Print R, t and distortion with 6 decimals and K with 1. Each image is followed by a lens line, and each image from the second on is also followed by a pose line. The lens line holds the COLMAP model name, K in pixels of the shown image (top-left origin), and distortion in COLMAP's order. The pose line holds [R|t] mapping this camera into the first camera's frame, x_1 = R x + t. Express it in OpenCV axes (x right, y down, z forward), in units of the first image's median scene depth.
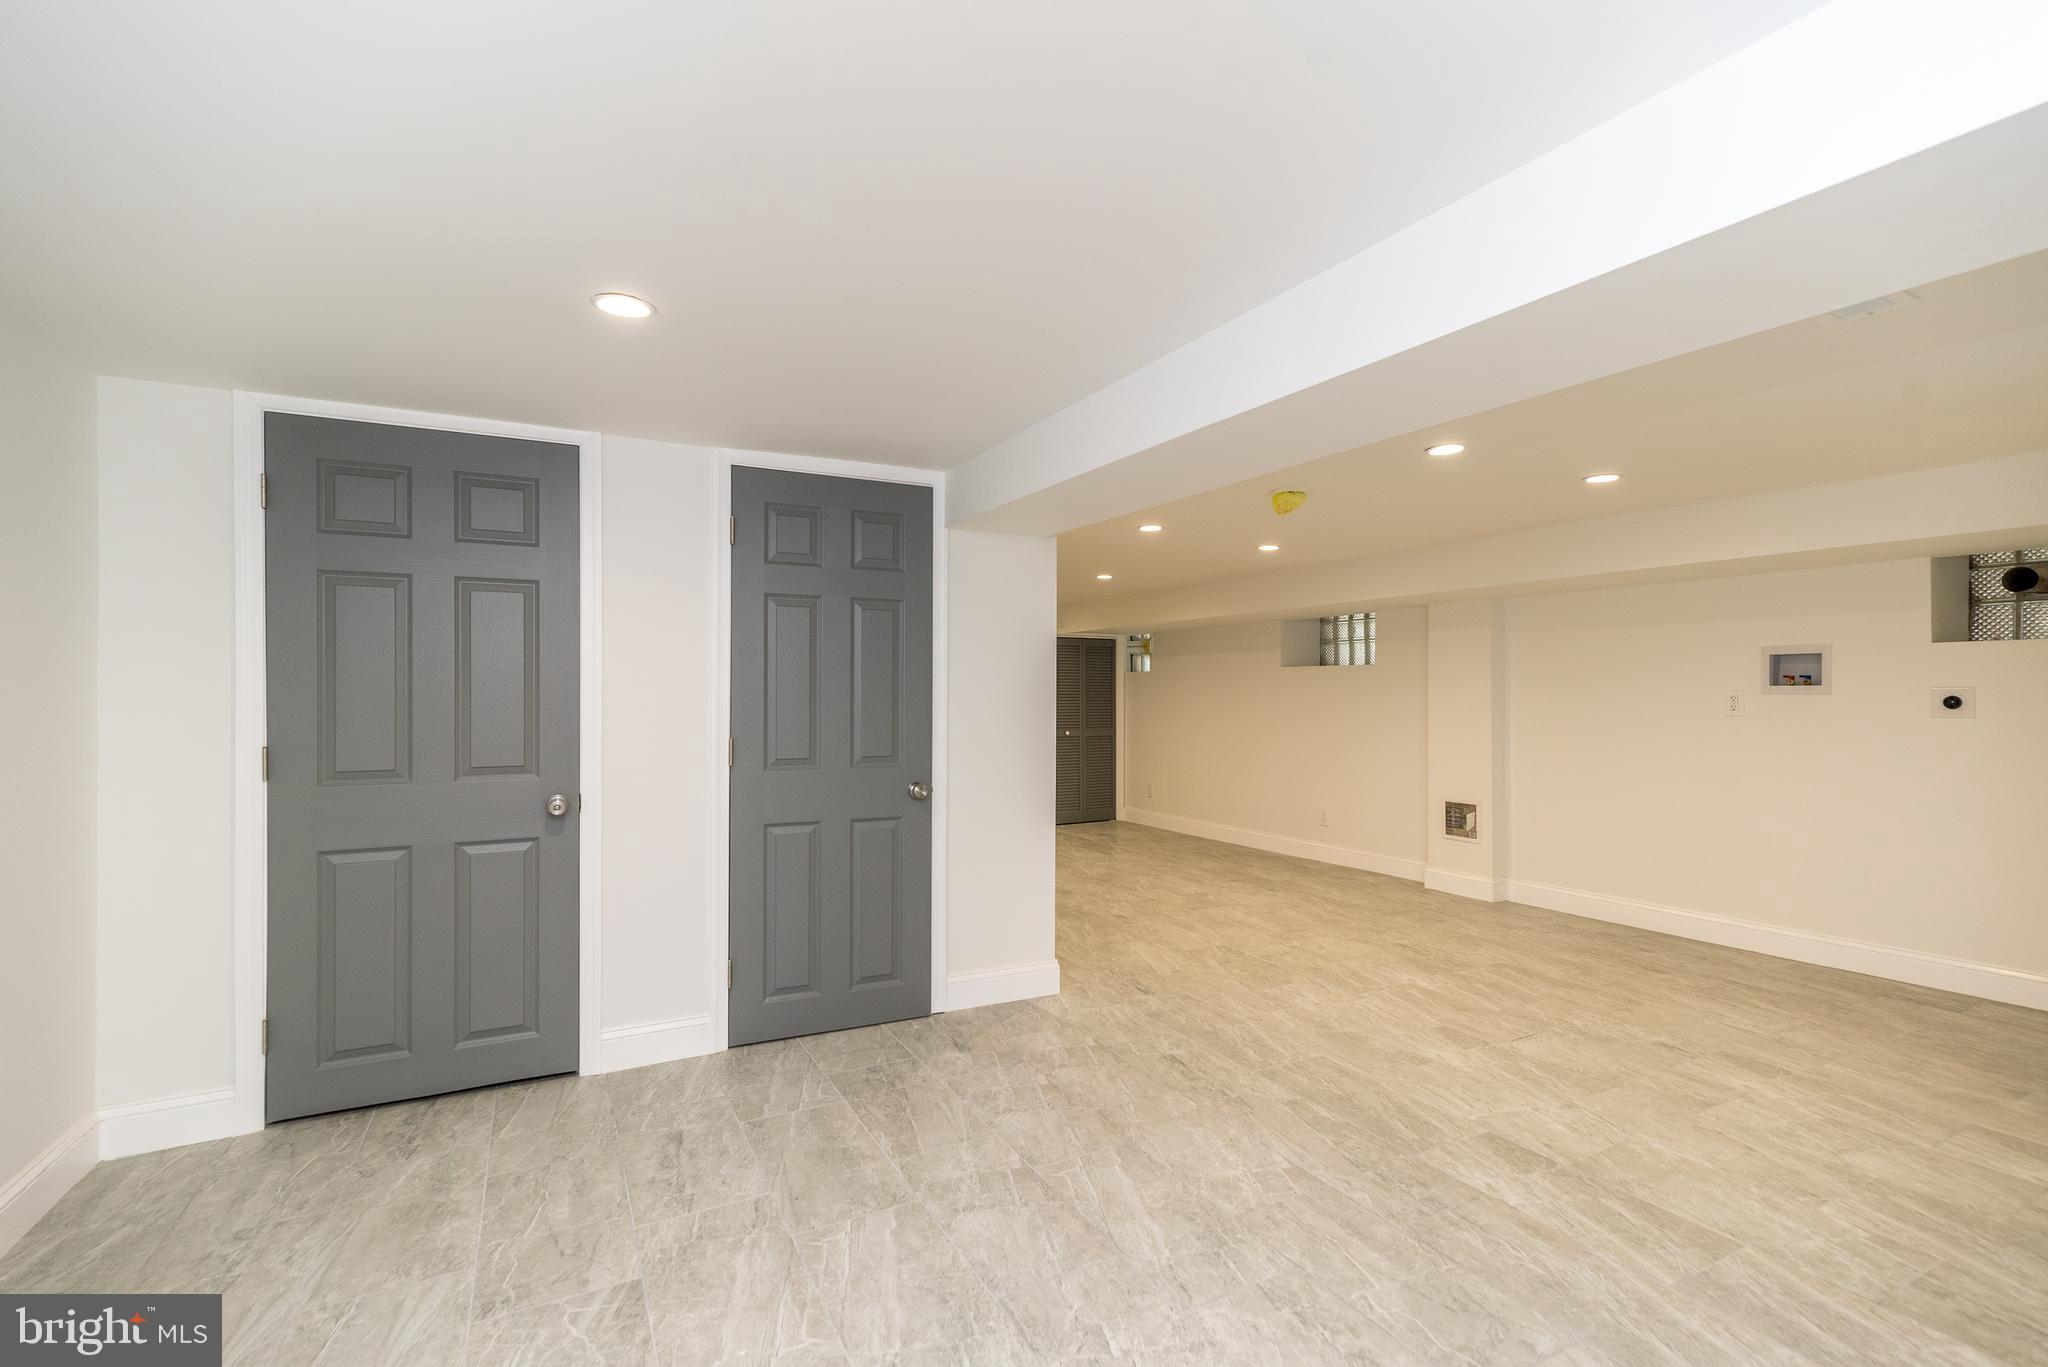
lens RADIAL K [[929.3, 0, 1017.4], [0, 929.3, 704.7], [0, 0, 1]] dist [0.003186, 0.000768]
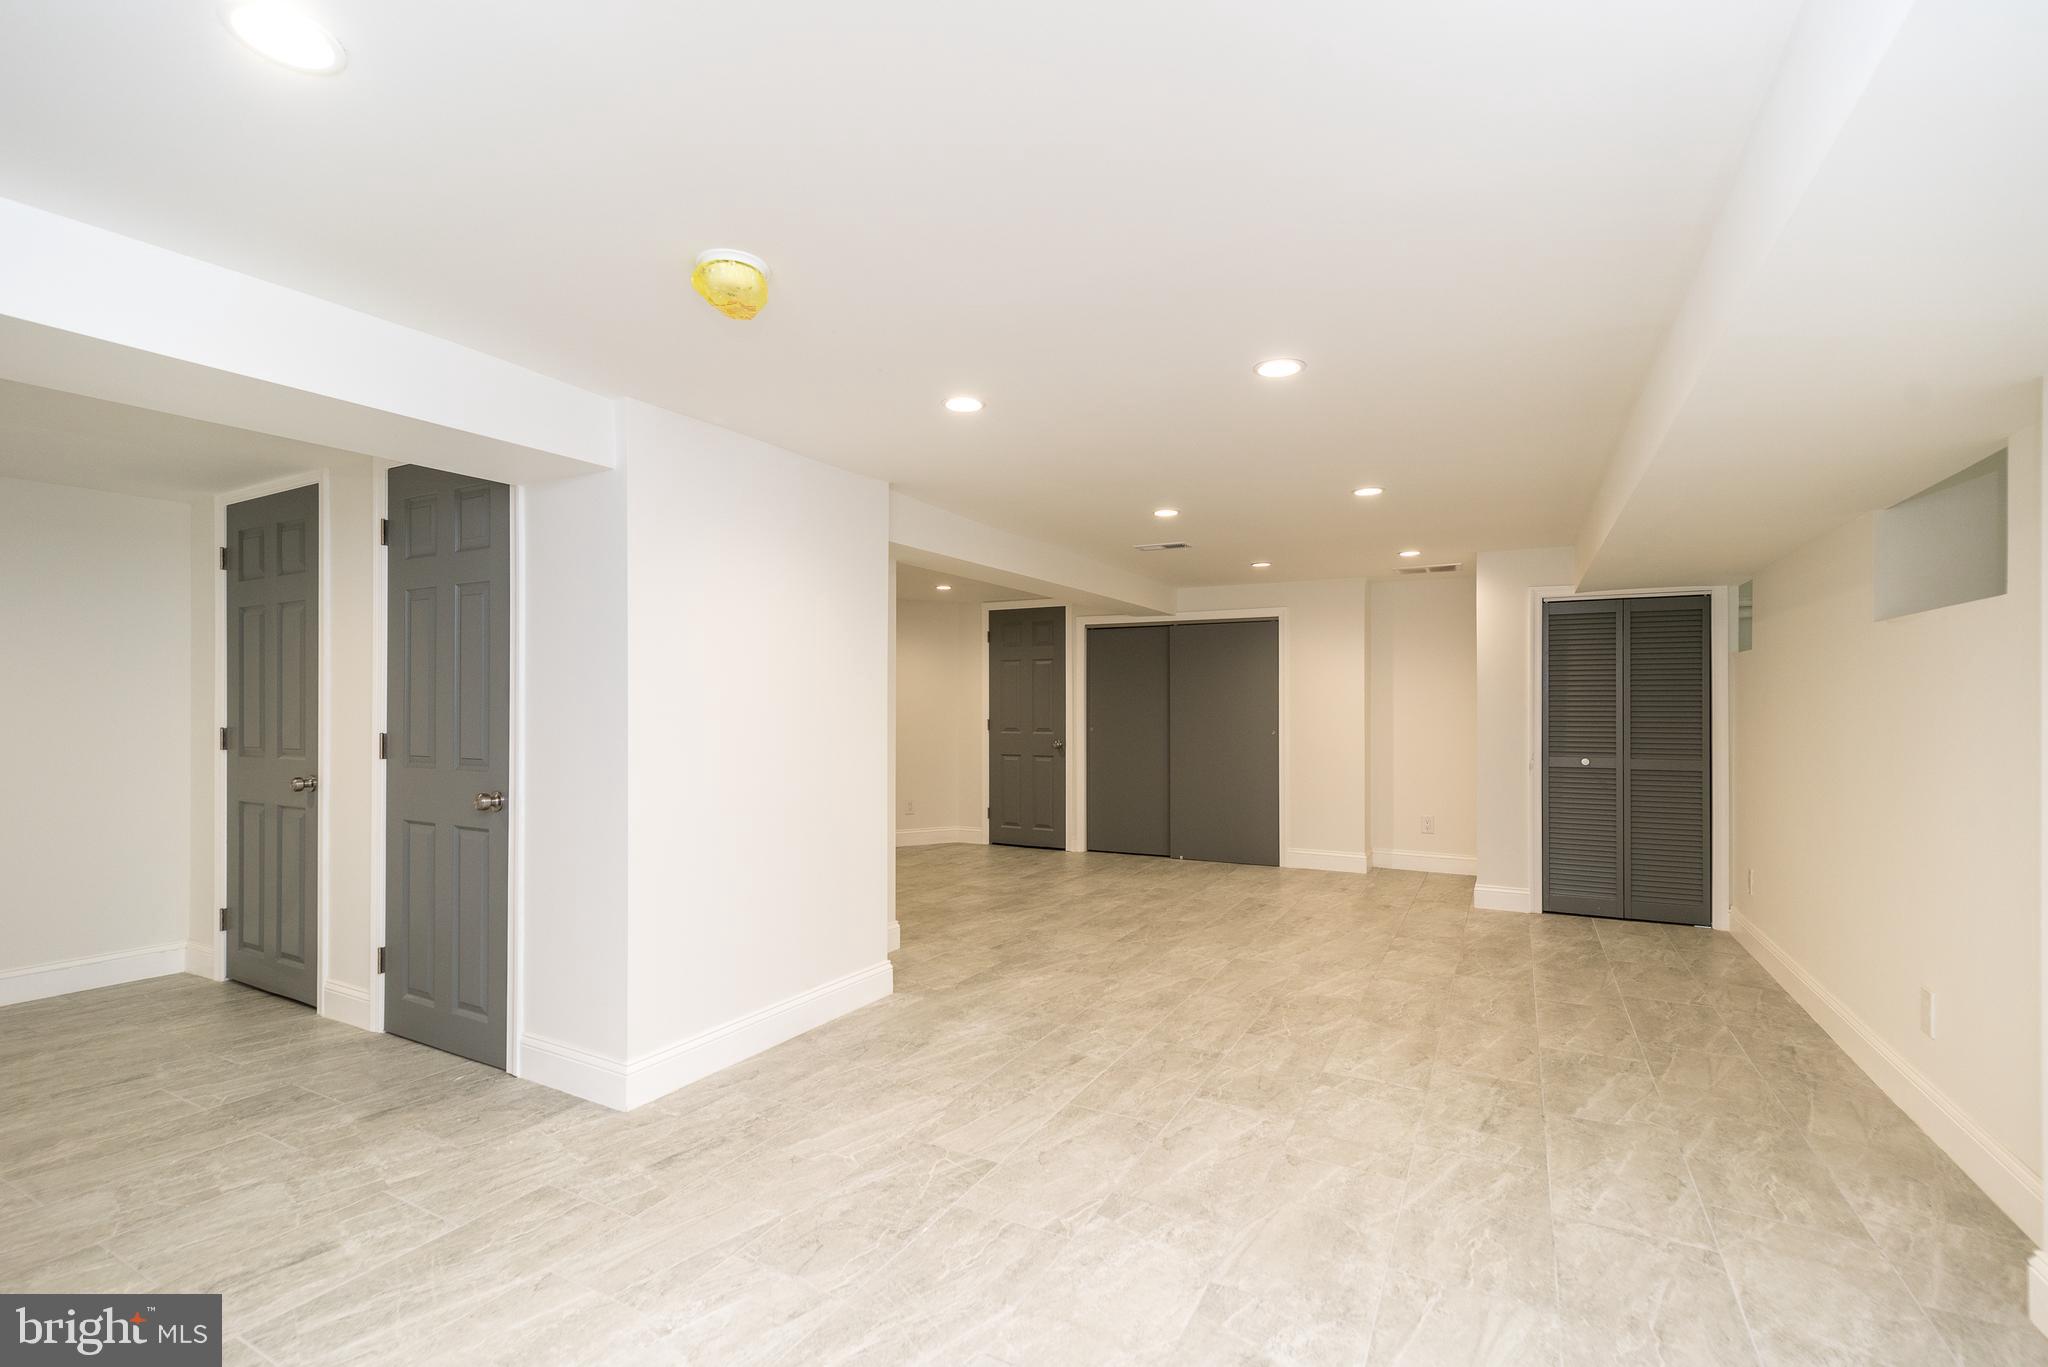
lens RADIAL K [[929.3, 0, 1017.4], [0, 929.3, 704.7], [0, 0, 1]] dist [0.003186, 0.000768]
pose [[0.557051, 0.003206, -0.830472, 0.687553], [-0.014345, 0.999881, -0.005762, 0.006124], [0.830354, 0.015123, 0.557031, 0.749306]]
